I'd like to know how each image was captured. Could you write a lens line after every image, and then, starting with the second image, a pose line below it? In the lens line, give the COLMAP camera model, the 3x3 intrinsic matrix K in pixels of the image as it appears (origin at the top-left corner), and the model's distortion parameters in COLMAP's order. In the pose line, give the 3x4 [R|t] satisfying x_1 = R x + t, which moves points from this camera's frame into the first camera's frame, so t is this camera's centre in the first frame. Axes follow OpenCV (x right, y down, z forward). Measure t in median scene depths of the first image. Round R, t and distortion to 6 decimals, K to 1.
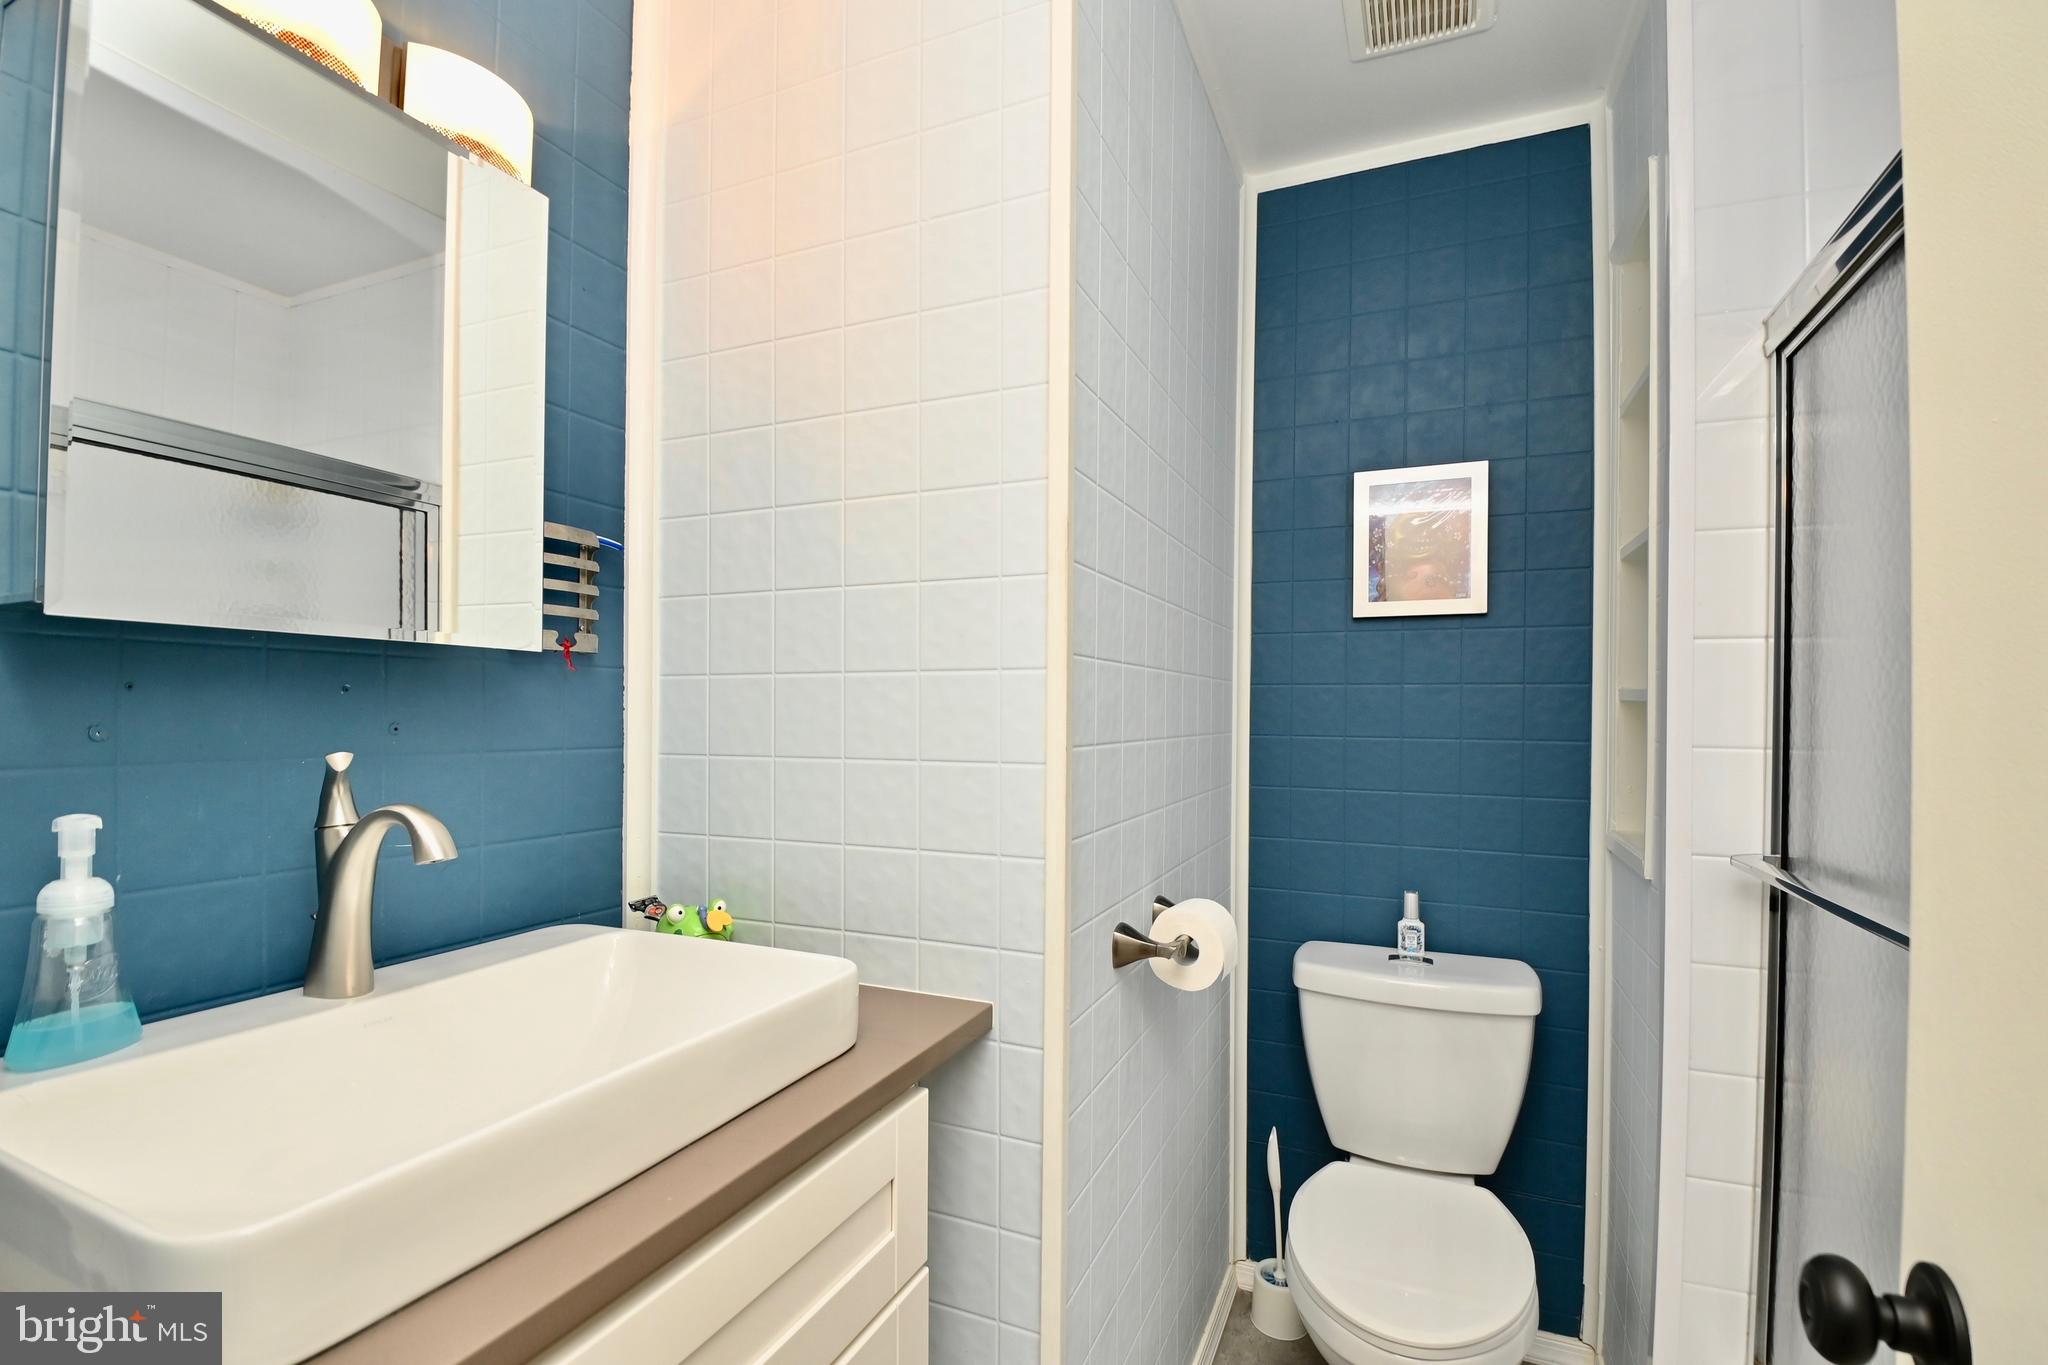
lens RADIAL K [[895.2, 0, 1038.5], [0, 895.2, 697.6], [0, 0, 1]] dist [0.007848, -0.017771]
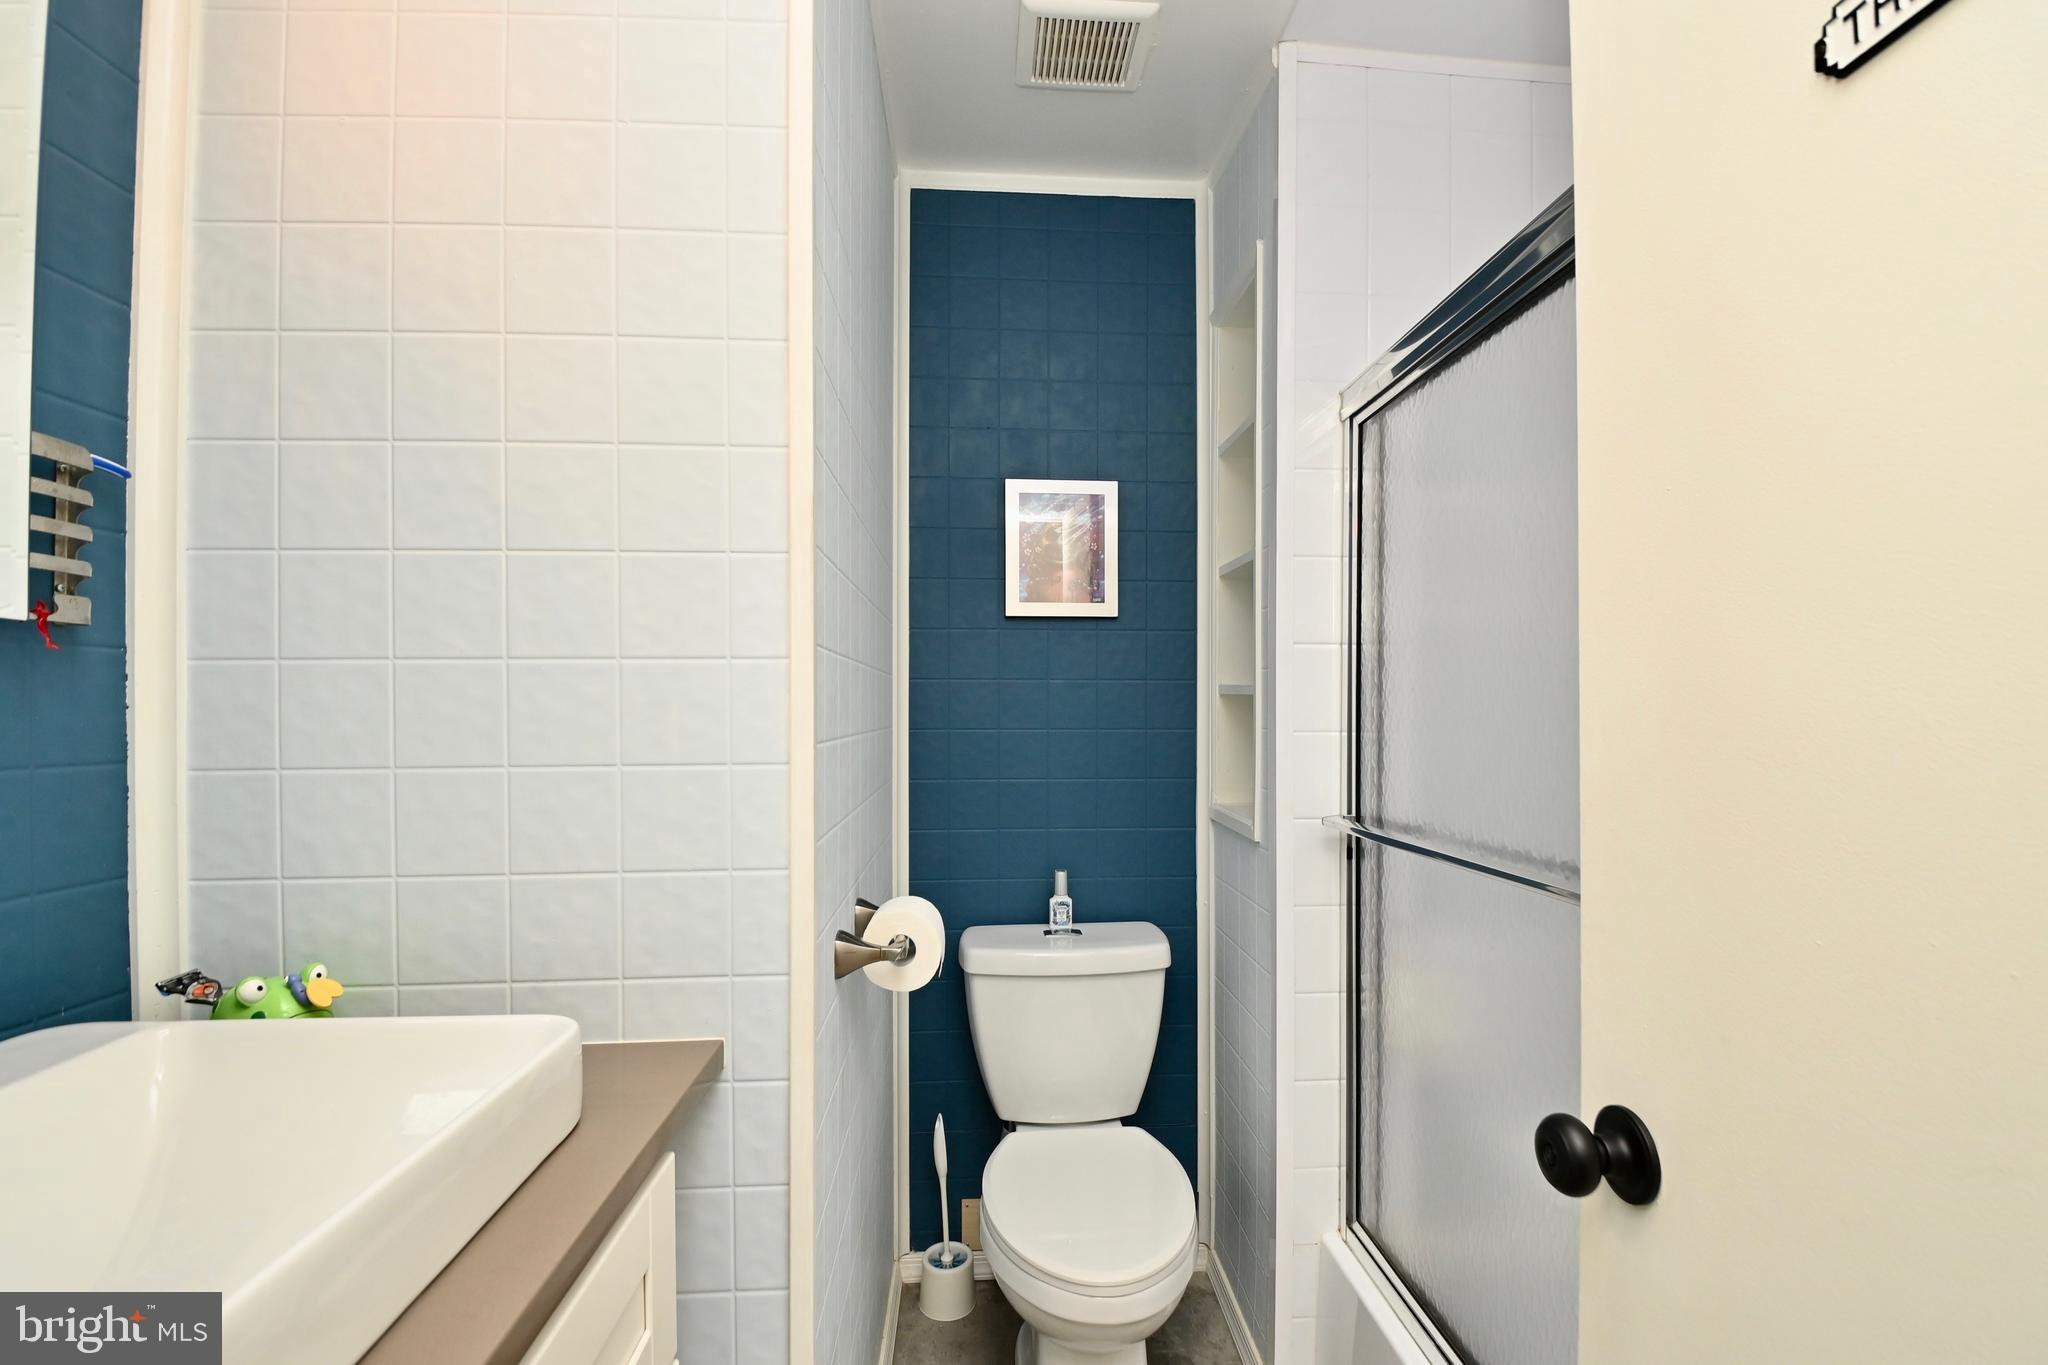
lens RADIAL K [[895.2, 0, 1045.7], [0, 895.2, 699.3], [0, 0, 1]] dist [0.007848, -0.017771]
pose [[0.887594, -0.003740, 0.460612, -0.139758], [0.000891, 0.999979, 0.006402, 0.002893], [-0.460626, -0.005272, 0.887579, 0.063095]]
